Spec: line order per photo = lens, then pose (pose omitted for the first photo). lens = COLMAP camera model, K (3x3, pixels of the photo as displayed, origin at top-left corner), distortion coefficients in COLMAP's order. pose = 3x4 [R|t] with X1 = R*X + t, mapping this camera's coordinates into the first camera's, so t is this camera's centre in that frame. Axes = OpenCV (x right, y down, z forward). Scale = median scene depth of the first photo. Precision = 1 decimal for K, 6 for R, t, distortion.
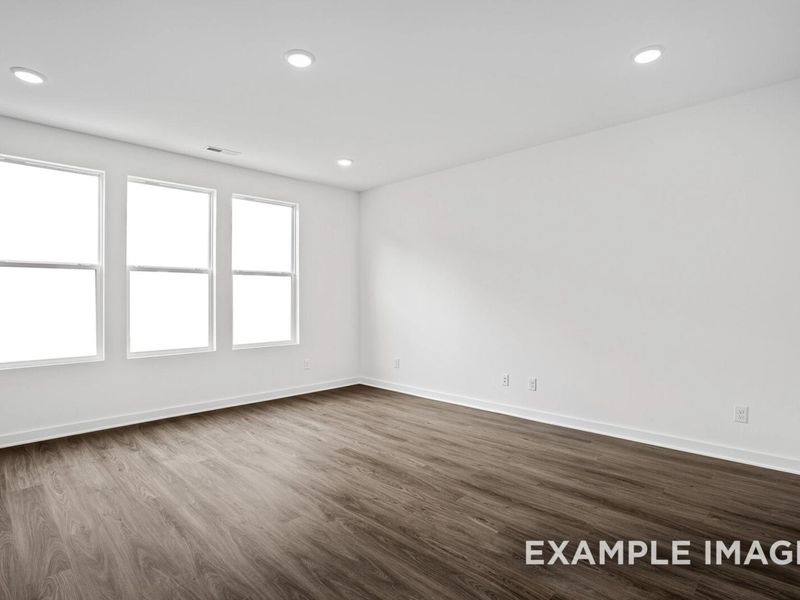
lens RADIAL K [[417.9, 0, 397.2], [0, 417.9, 301.7], [0, 0, 1]] dist [-0.047295, 0.009925]
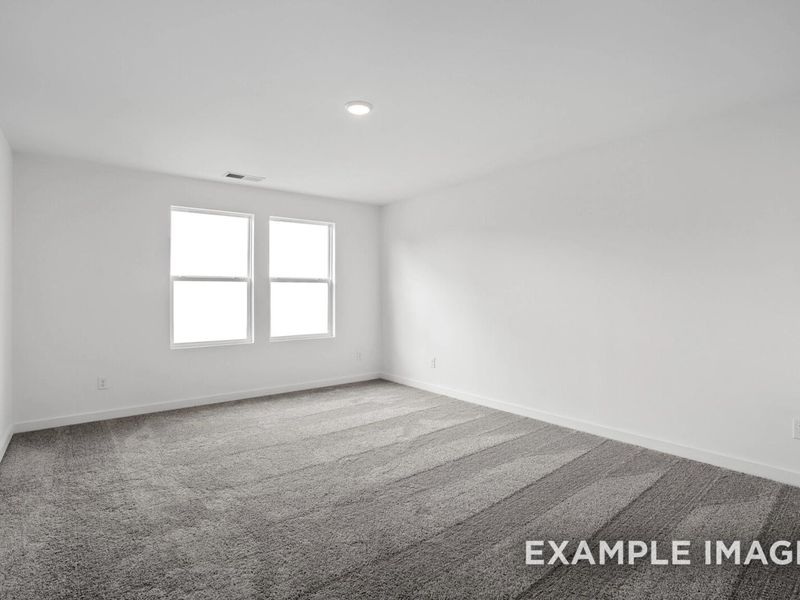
lens RADIAL K [[299.6, 0, 400.7], [0, 299.6, 300.2], [0, 0, 1]] dist [0.026964, 0.000138]
pose [[0.950661, -0.009592, -0.310083, 0.225759], [0.009061, 0.999954, -0.003153, -0.002123], [0.310099, 0.000188, 0.950704, 0.222364]]
